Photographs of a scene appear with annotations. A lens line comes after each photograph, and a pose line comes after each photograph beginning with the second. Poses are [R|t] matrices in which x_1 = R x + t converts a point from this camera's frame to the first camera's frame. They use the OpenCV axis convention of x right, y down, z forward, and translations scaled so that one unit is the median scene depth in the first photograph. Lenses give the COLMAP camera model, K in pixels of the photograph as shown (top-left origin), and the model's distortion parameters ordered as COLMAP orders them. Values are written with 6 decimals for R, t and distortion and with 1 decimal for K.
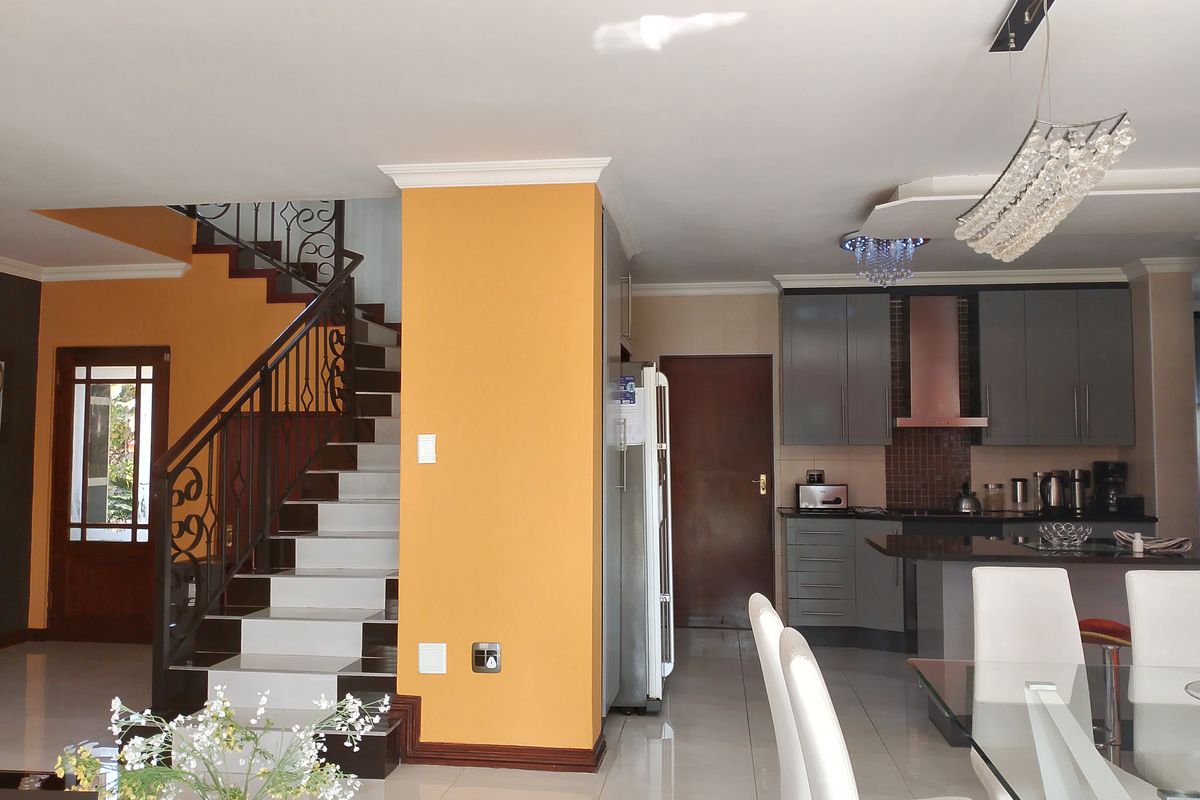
lens RADIAL K [[949.0, 0, 599.7], [0, 949.0, 399.0], [0, 0, 1]] dist [0.000535, -0.003981]
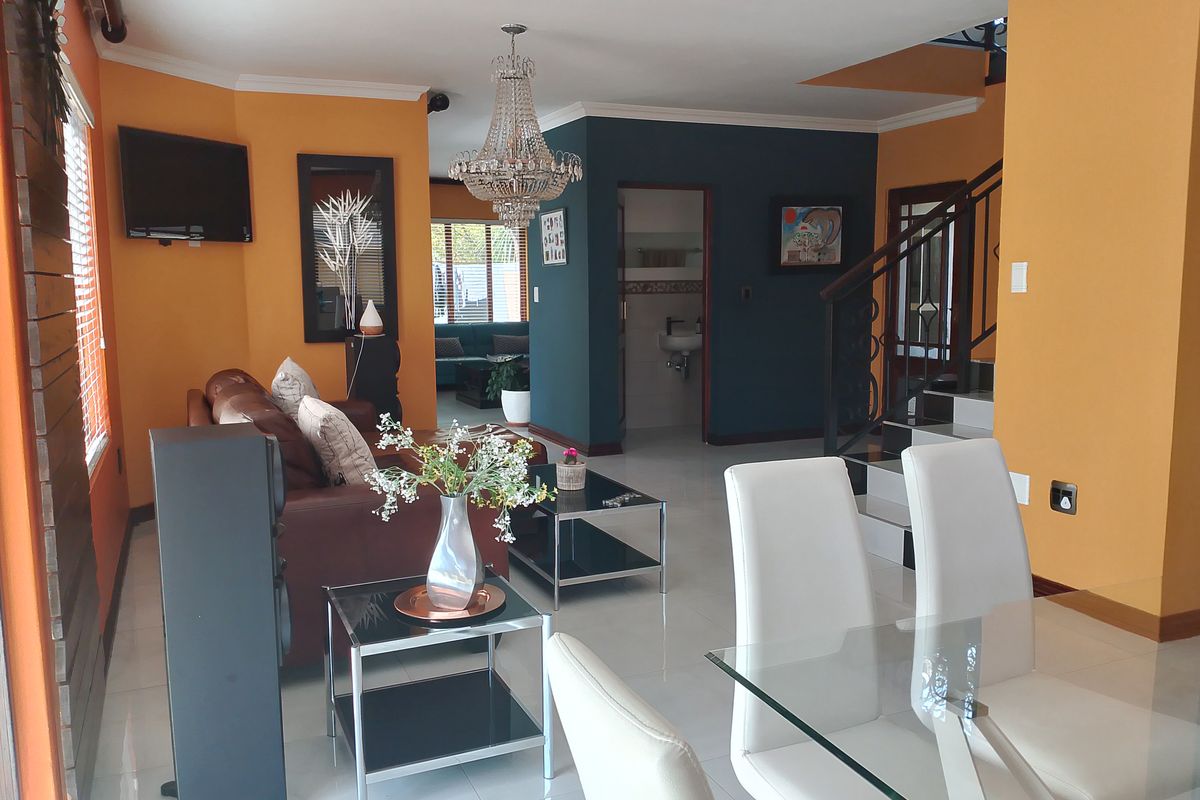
lens RADIAL K [[949.0, 0, 598.9], [0, 949.0, 399.8], [0, 0, 1]] dist [0.000535, -0.003981]
pose [[0.514853, 0.103994, -0.850947, 0.266353], [0.053933, 0.986720, 0.153218, 0.002256], [0.855580, -0.124779, 0.502407, 0.078019]]
